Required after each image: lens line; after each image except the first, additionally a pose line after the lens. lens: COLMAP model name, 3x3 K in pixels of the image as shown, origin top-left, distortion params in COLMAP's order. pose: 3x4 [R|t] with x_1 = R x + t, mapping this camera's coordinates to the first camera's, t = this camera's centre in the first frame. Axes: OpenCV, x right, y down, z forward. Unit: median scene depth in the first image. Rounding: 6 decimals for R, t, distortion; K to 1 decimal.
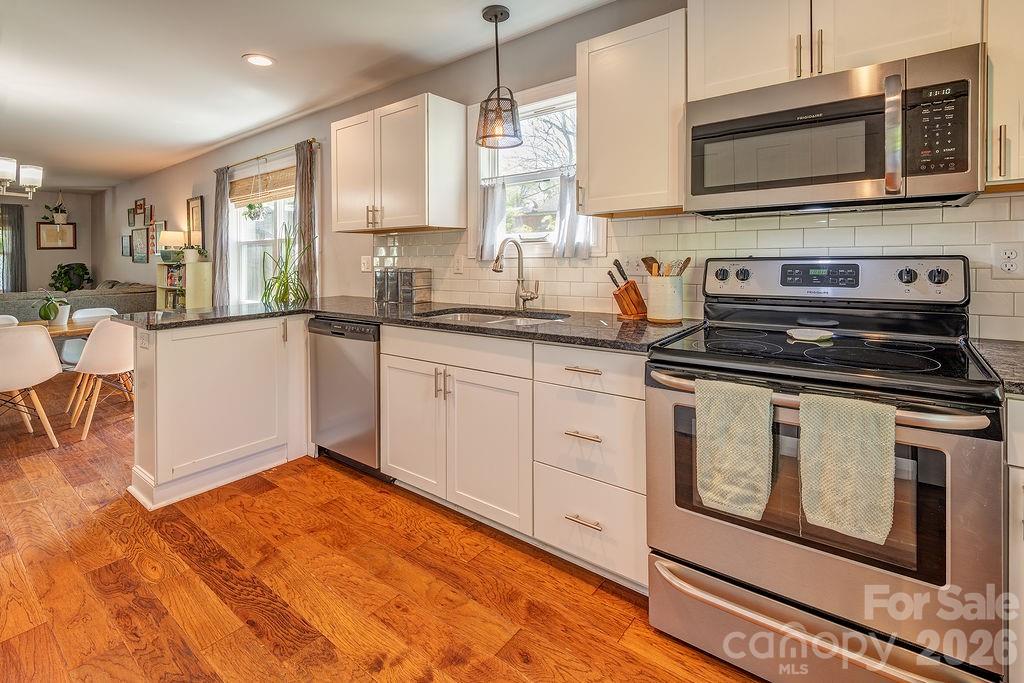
lens RADIAL K [[441.7, 0, 513.1], [0, 441.7, 254.1], [0, 0, 1]] dist [0.000883, -0.000314]
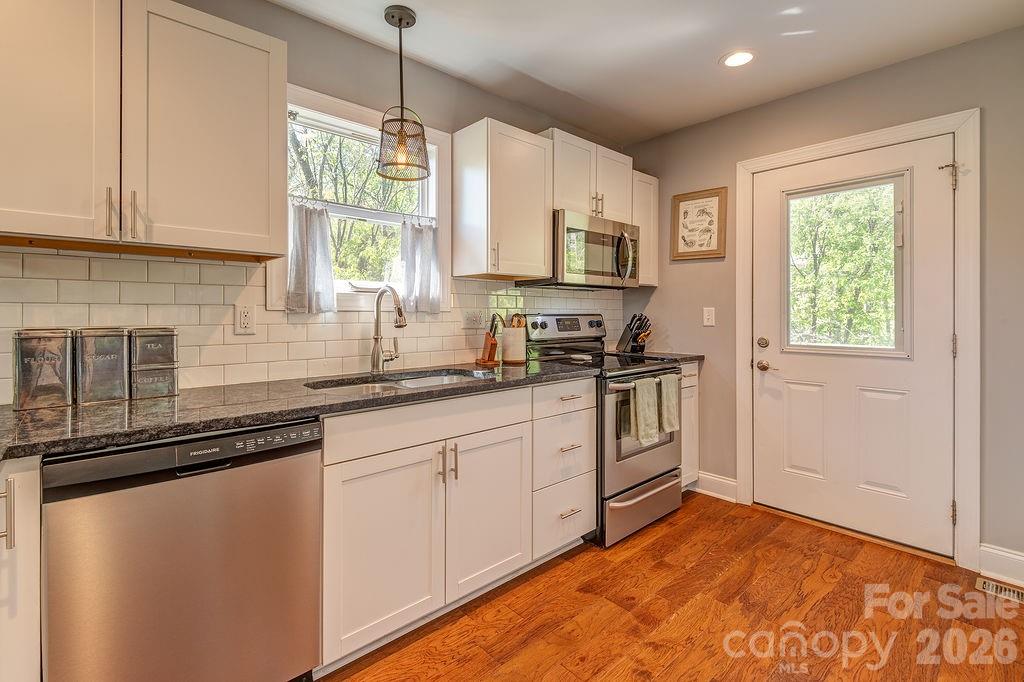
lens RADIAL K [[485.4, 0, 514.6], [0, 485.4, 312.4], [0, 0, 1]] dist [0.007305, -0.000114]
pose [[0.184354, 0.018071, 0.982694, -0.914696], [-0.011870, 0.999799, -0.016158, 0.024505], [-0.982788, -0.008686, 0.184532, 0.634343]]
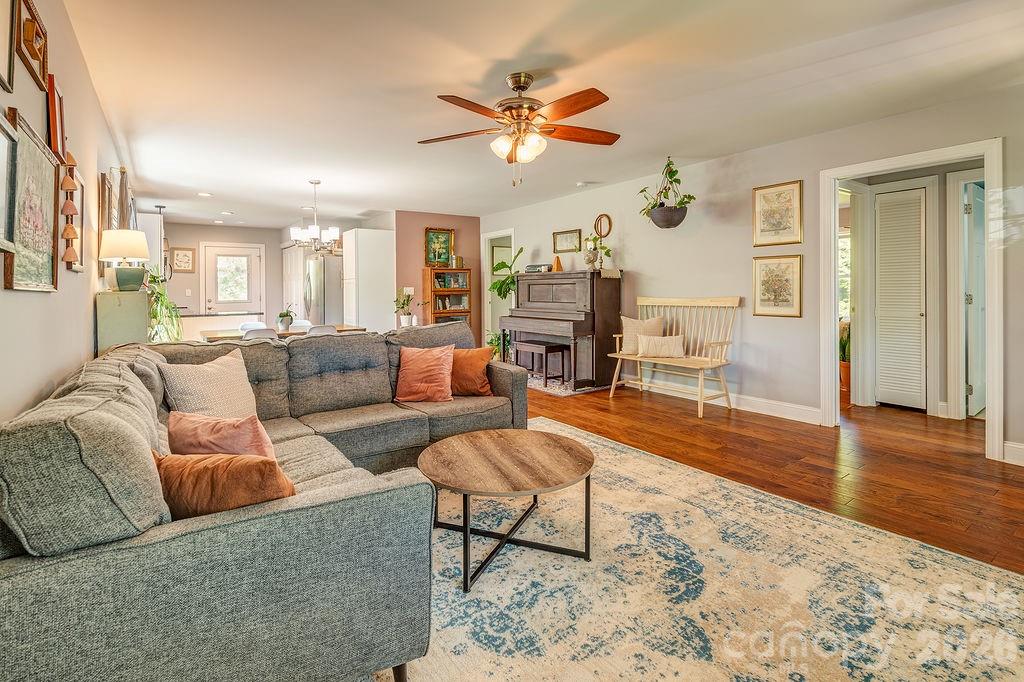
lens RADIAL K [[475.4, 0, 513.7], [0, 475.4, 295.3], [0, 0, 1]] dist [0.034344, -0.021889]
pose [[-0.946427, 0.020125, 0.322291, -3.229809], [0.021124, 0.999777, -0.000396, 0.084387], [-0.322227, 0.006433, -0.946641, 3.224271]]
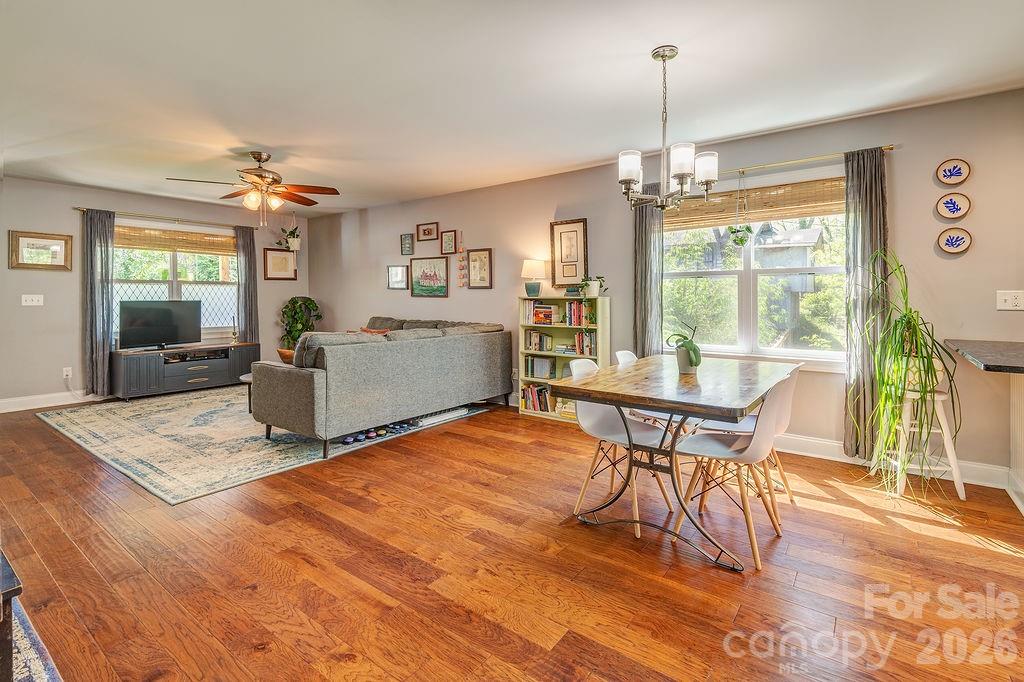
lens RADIAL K [[470.0, 0, 529.1], [0, 470.0, 297.2], [0, 0, 1]] dist [0.028402, -0.018794]
pose [[0.999880, 0.011387, 0.010475, -1.838309], [-0.011479, 0.999896, 0.008753, 0.030260], [-0.010375, -0.008873, 0.999907, 0.214545]]
